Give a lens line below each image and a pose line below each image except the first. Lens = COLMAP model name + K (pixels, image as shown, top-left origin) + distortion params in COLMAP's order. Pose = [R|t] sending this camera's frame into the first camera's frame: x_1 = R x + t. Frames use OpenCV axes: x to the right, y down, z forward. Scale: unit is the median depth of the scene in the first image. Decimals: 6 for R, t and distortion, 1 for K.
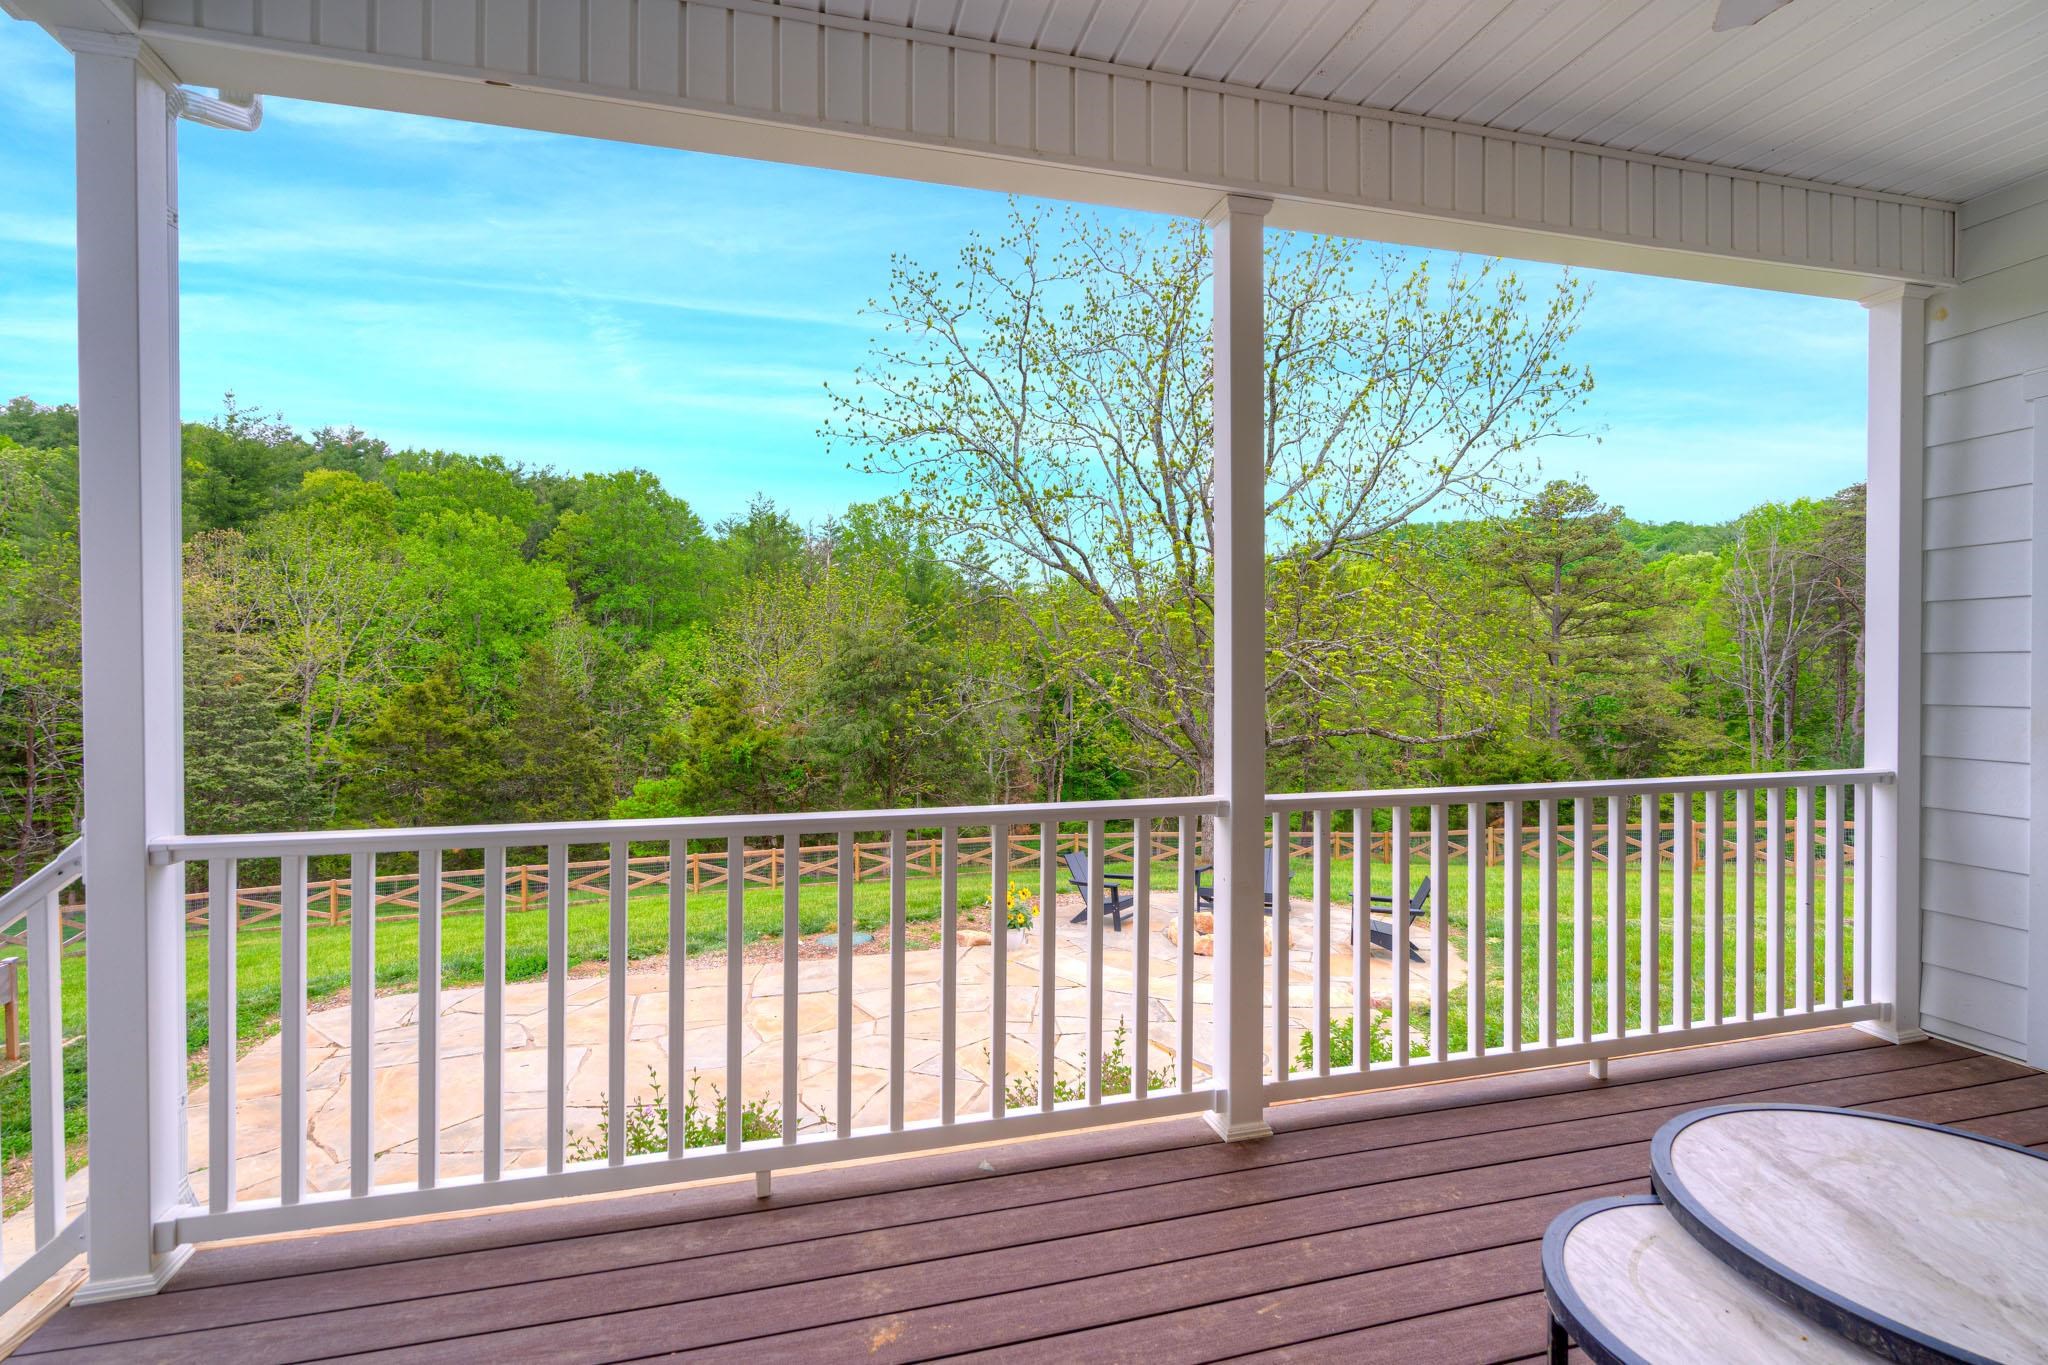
lens RADIAL K [[961.6, 0, 1022.1], [0, 961.6, 670.7], [0, 0, 1]] dist [-0.010092, 0.001594]
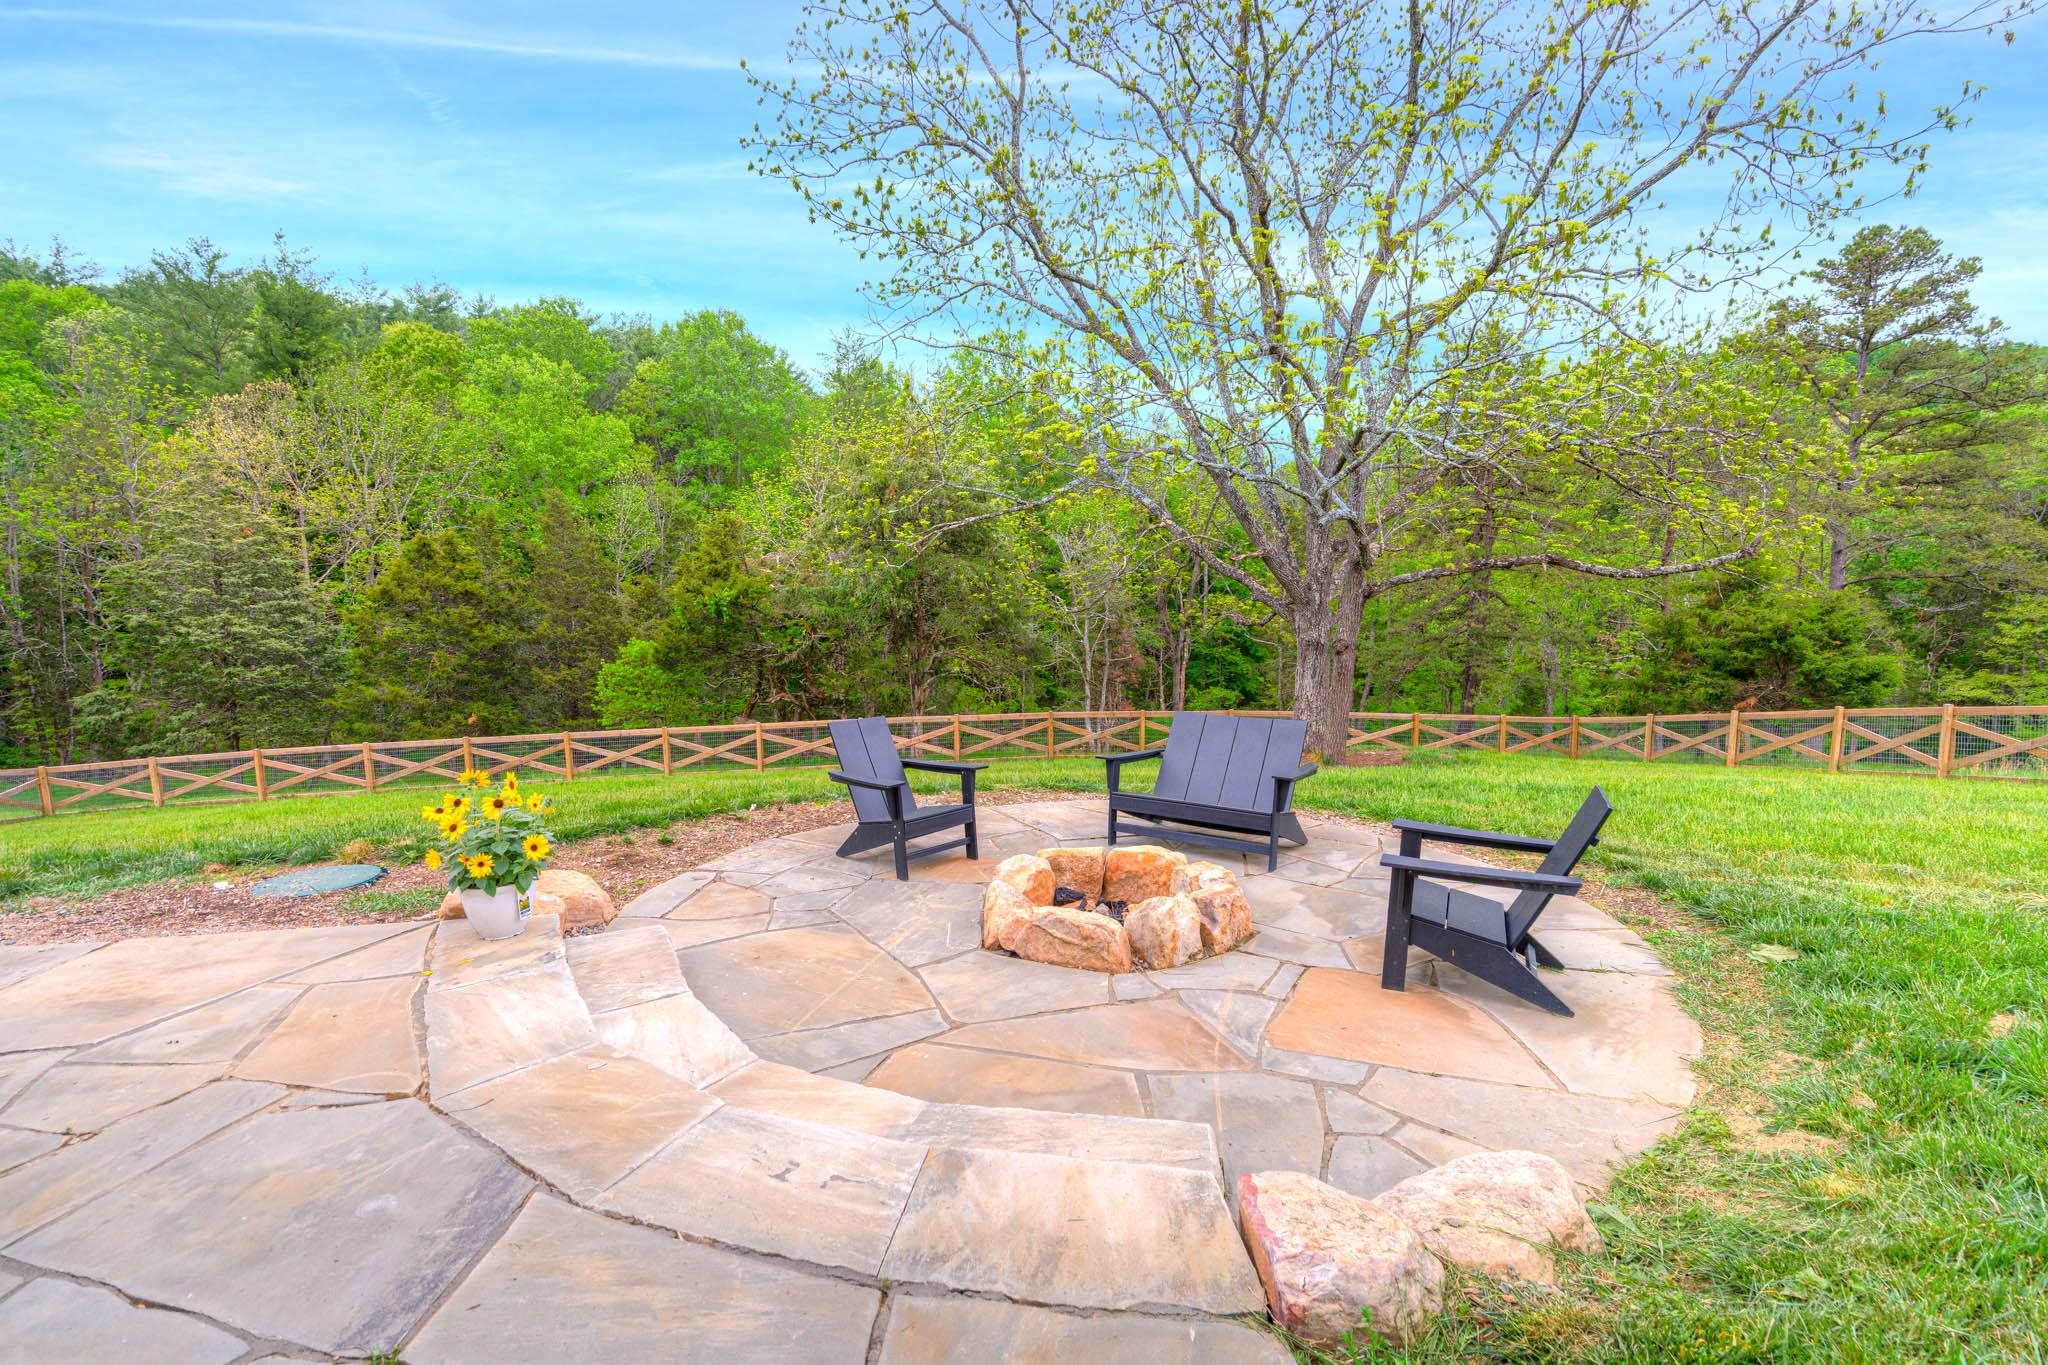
lens RADIAL K [[1011.1, 0, 1027.3], [0, 1011.1, 684.6], [0, 0, 1]] dist [-0.000557, 0.000336]
pose [[0.988402, 0.012148, -0.151377, 0.064681], [0.008251, 0.991027, 0.133404, 0.029331], [0.151639, -0.133106, 0.979433, 0.143947]]
